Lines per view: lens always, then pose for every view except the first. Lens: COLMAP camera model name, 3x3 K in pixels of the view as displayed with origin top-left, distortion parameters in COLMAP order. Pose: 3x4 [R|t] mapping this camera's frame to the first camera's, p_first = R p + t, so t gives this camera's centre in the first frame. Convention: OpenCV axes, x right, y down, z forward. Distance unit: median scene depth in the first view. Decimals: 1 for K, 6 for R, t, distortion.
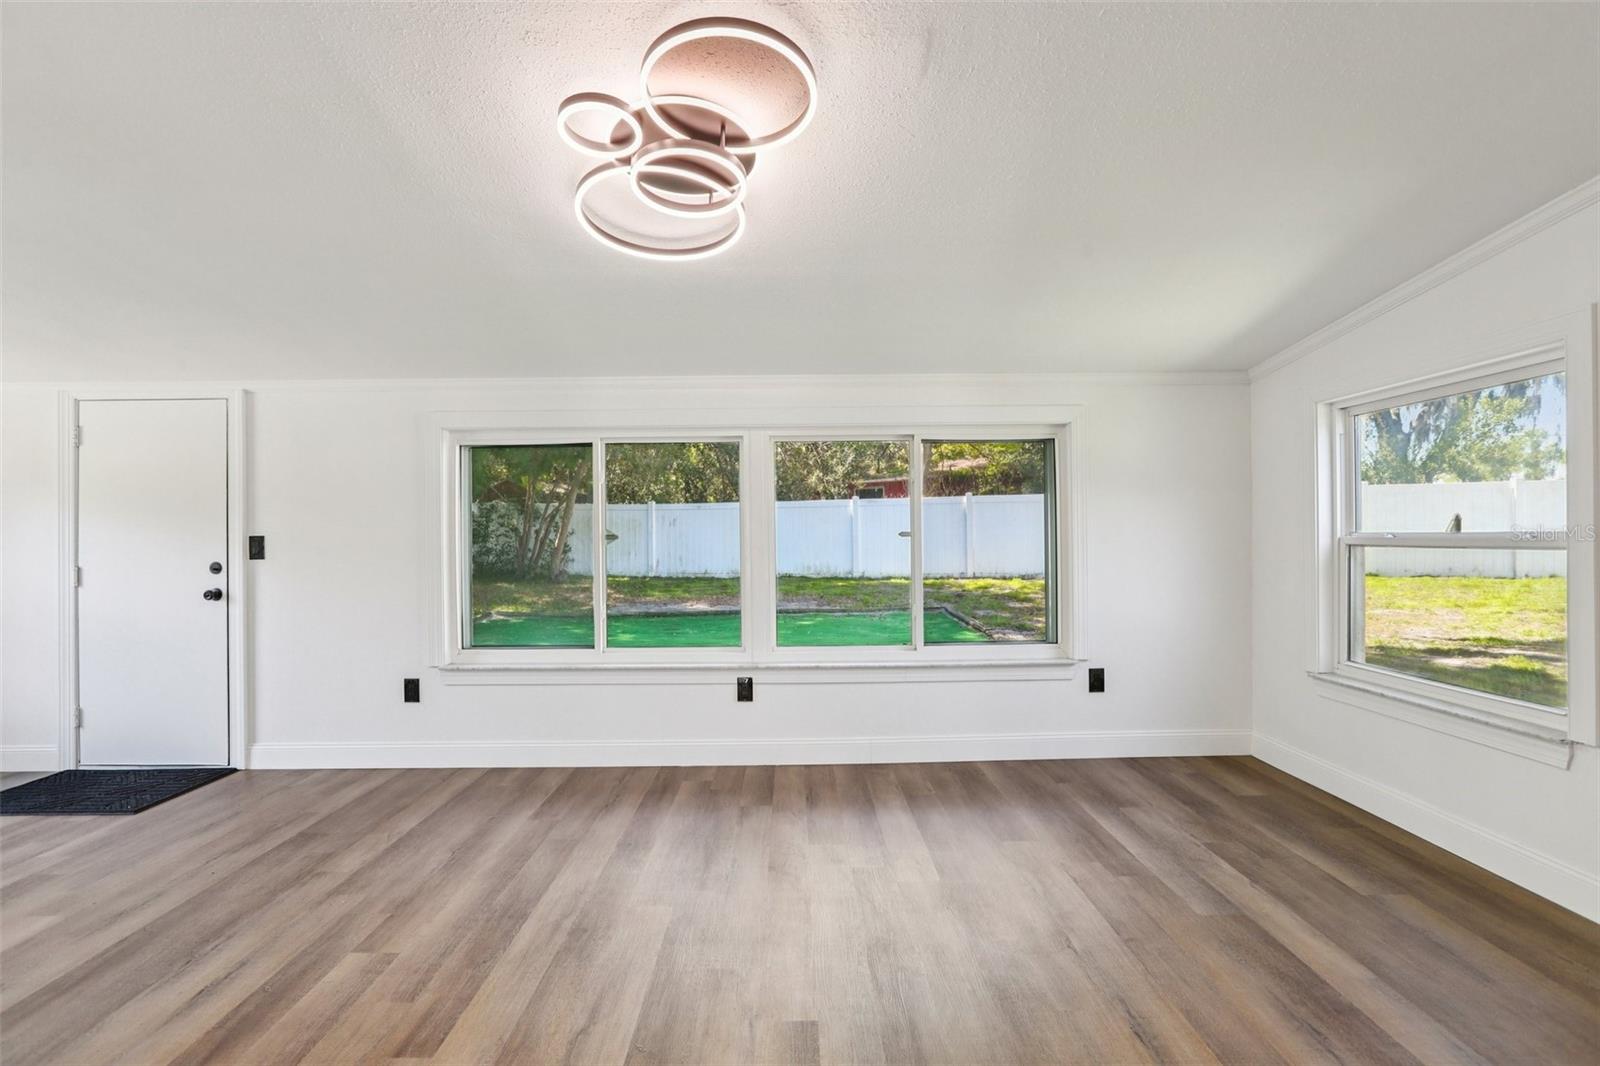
lens RADIAL K [[730.2, 0, 800.8], [0, 730.2, 531.6], [0, 0, 1]] dist [-0.033698, 0.012427]
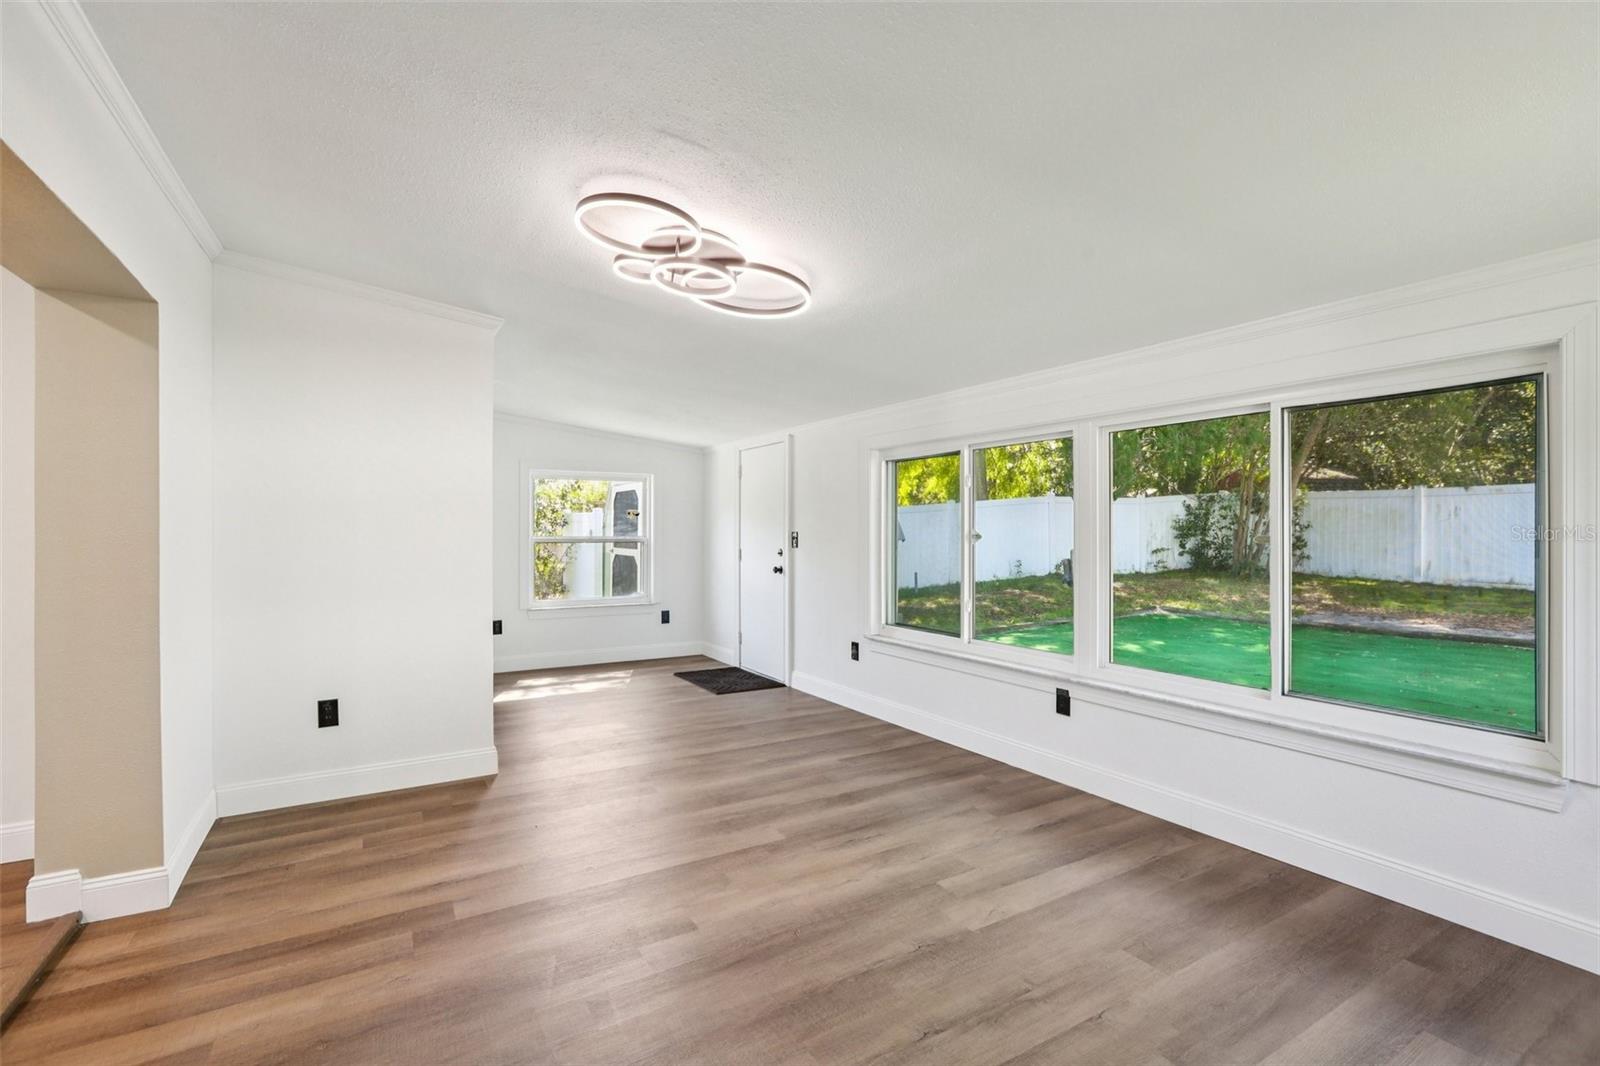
lens RADIAL K [[730.2, 0, 797.9], [0, 730.2, 538.5], [0, 0, 1]] dist [-0.033698, 0.012427]
pose [[0.503912, 0.018571, -0.863555, 0.556487], [0.001830, 0.999744, 0.022568, -0.015027], [0.863753, -0.012953, 0.503749, 0.244126]]
